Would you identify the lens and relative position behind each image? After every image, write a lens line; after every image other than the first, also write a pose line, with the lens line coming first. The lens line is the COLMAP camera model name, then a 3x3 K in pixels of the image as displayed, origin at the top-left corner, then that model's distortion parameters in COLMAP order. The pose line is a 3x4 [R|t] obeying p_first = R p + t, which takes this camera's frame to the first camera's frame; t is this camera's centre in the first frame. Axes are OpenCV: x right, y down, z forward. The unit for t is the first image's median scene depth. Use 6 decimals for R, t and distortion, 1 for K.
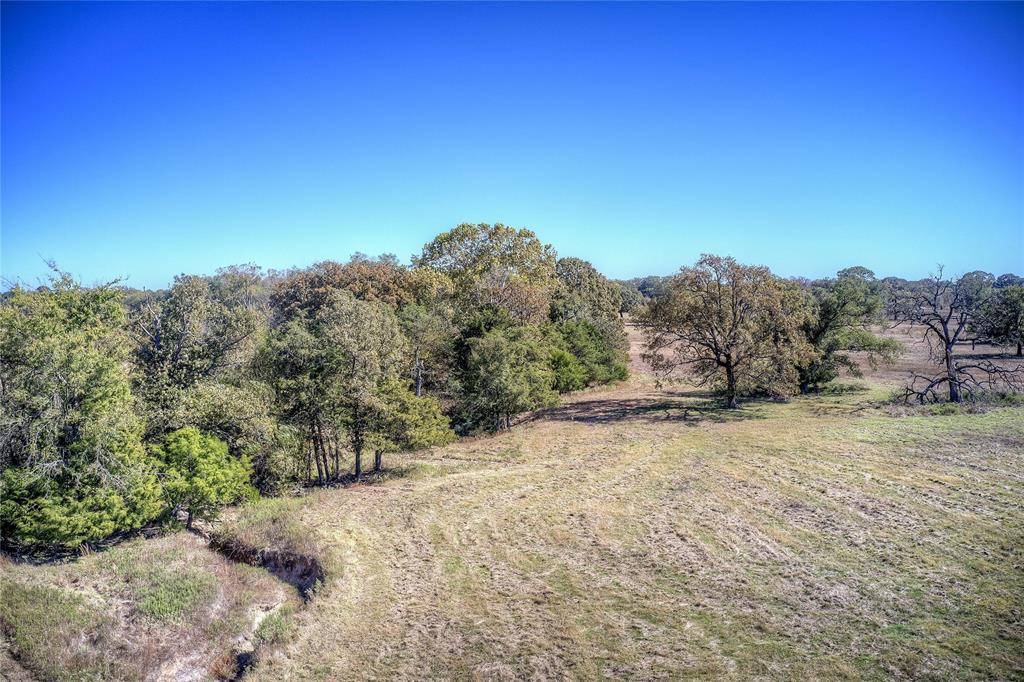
lens RADIAL K [[807.9, 0, 512.0], [0, 807.9, 341.0], [0, 0, 1]] dist [-0.189529, 0.013433]
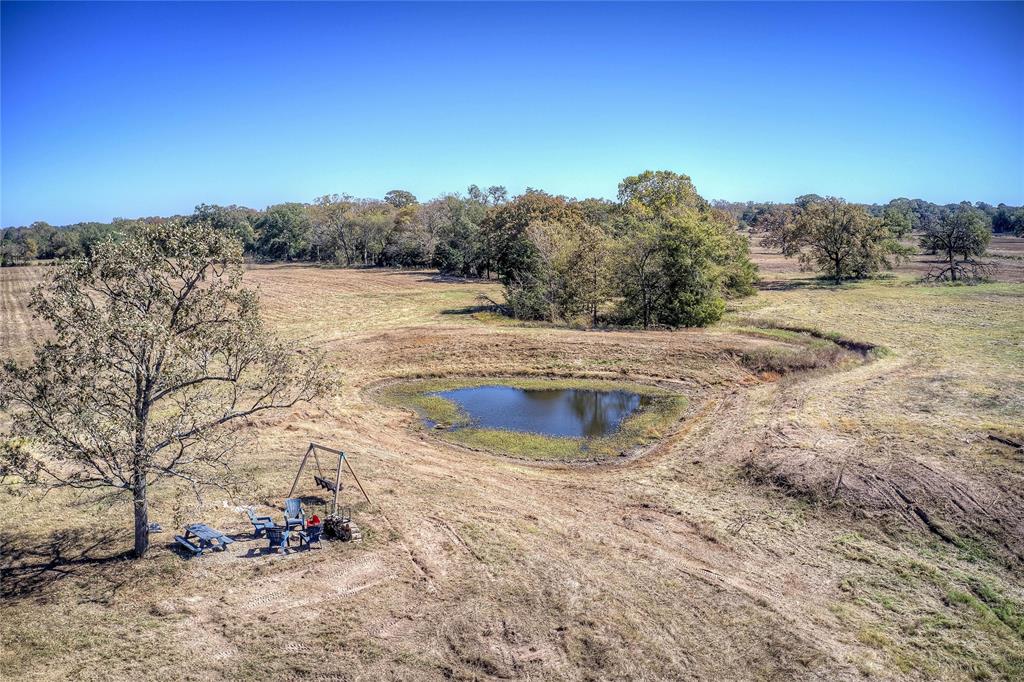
lens RADIAL K [[807.9, 0, 512.0], [0, 807.9, 341.0], [0, 0, 1]] dist [-0.189529, 0.013433]
pose [[0.991372, -0.028805, 0.127877, -0.678735], [0.016159, 0.994971, 0.098851, 0.028253], [-0.130082, -0.095932, 0.986851, -0.631197]]
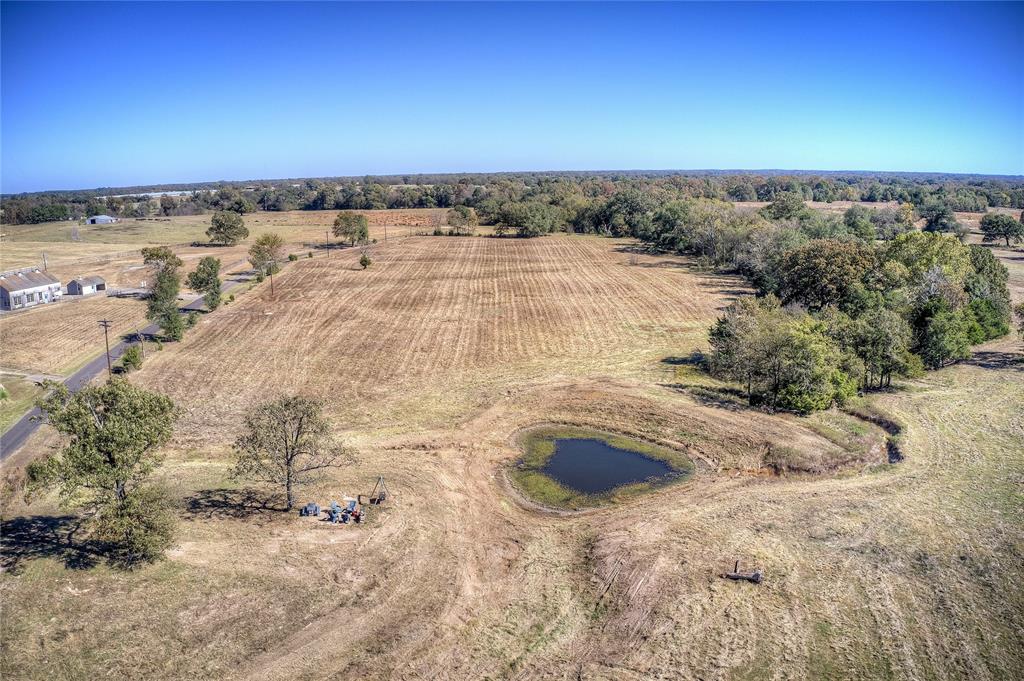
lens RADIAL K [[807.9, 0, 512.0], [0, 807.9, 340.5], [0, 0, 1]] dist [-0.189529, 0.013433]
pose [[0.901488, 0.084857, -0.424403, -0.159967], [-0.018411, 0.987222, 0.158281, -0.208414], [0.432412, -0.134875, 0.891532, -0.989465]]
